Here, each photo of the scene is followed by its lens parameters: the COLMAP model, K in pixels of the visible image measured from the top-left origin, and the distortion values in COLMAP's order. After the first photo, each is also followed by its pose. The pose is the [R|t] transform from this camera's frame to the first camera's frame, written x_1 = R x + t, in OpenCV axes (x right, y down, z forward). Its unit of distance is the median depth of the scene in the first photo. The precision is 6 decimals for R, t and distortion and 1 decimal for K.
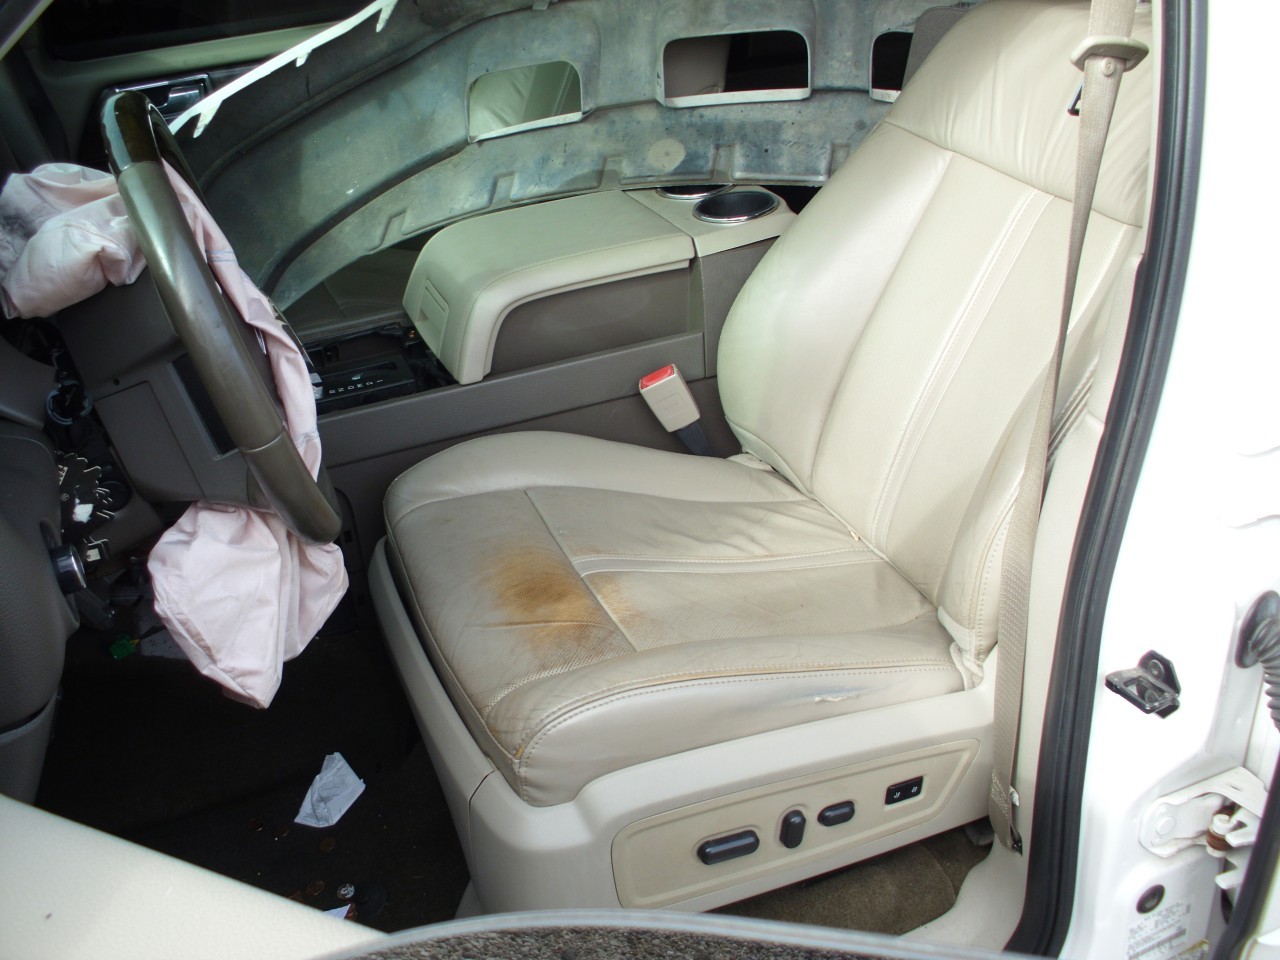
lens RADIAL K [[1342.4, 0, 640.0], [0, 1342.4, 480.0], [0, 0, 1]] dist [-0.244519, 0.269132]
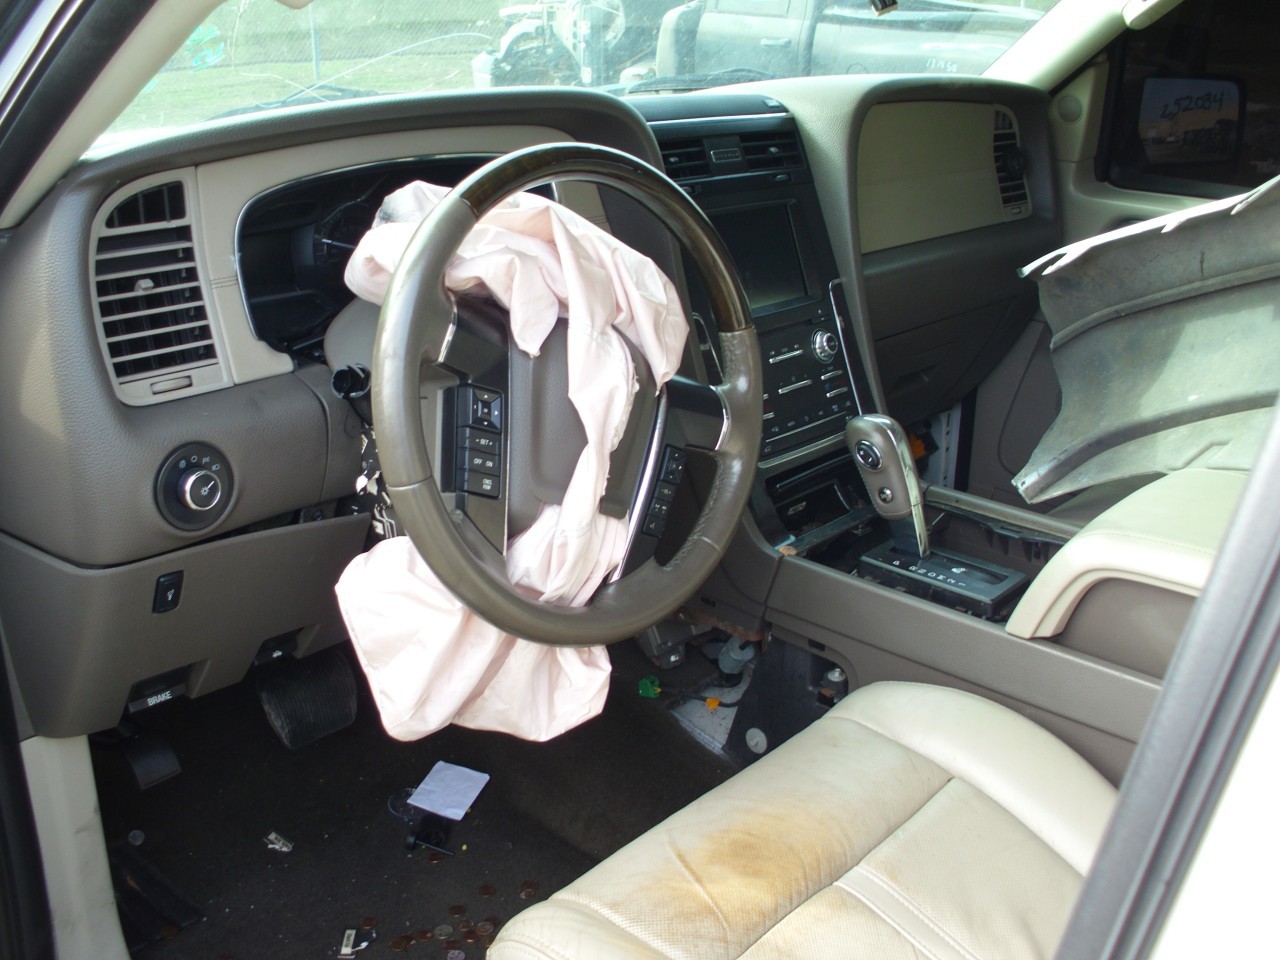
lens RADIAL K [[1342.4, 0, 640.0], [0, 1342.4, 480.0], [0, 0, 1]] dist [-0.244519, 0.269132]
pose [[0.428682, 0.376014, -0.821489, 0.323807], [-0.460352, 0.873291, 0.159497, -0.146676], [0.777372, 0.309800, 0.547463, 0.305713]]
